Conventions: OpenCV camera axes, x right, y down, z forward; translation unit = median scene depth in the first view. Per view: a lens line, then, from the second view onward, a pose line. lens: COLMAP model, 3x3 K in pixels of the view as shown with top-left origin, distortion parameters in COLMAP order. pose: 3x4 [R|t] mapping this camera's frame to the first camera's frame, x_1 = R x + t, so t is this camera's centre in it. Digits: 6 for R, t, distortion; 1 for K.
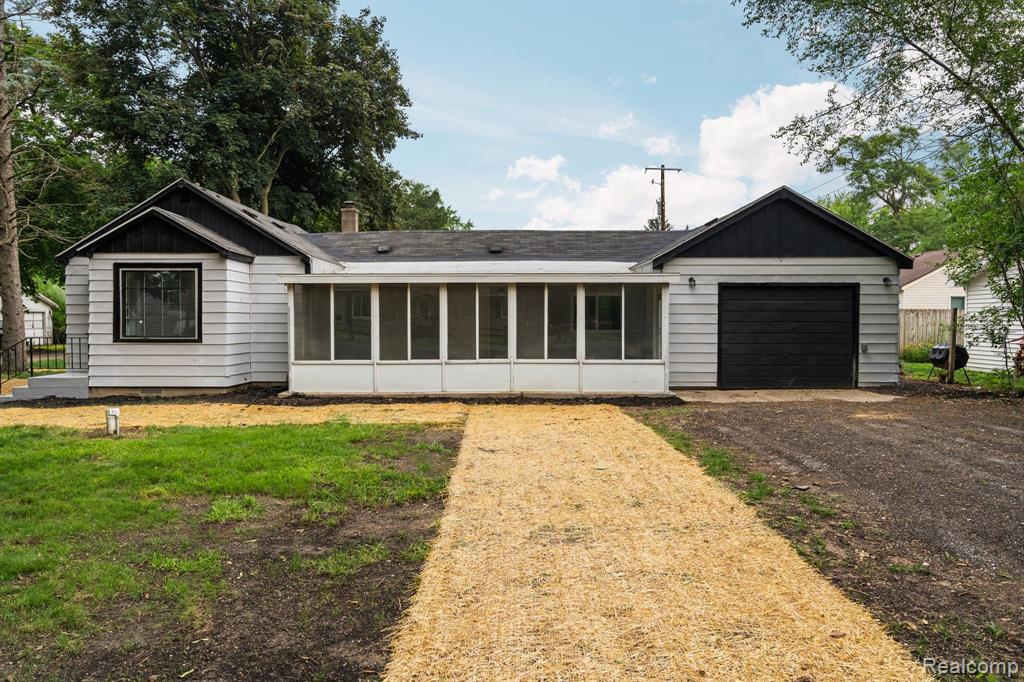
lens RADIAL K [[748.6, 0, 512.3], [0, 748.6, 333.4], [0, 0, 1]] dist [0.034795, -0.002339]
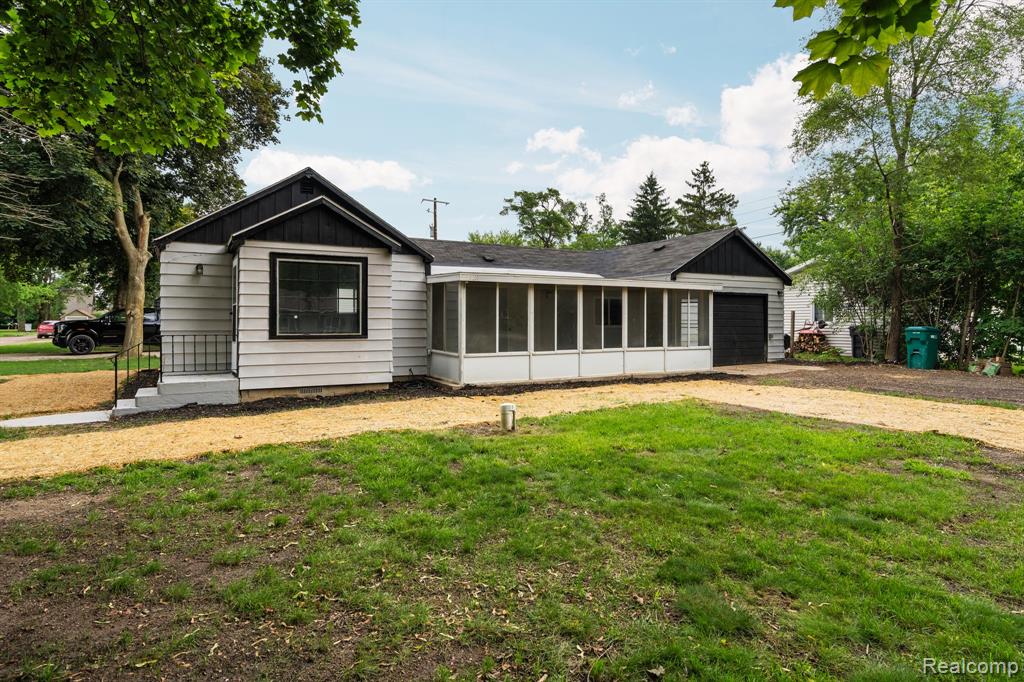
lens RADIAL K [[611.4, 0, 512.1], [0, 611.4, 335.7], [0, 0, 1]] dist [0.005027, 0.000685]
pose [[0.855712, -0.011622, 0.517322, -0.656919], [0.012360, 0.999922, 0.002019, 0.009123], [-0.517305, 0.004667, 0.855789, 0.220740]]
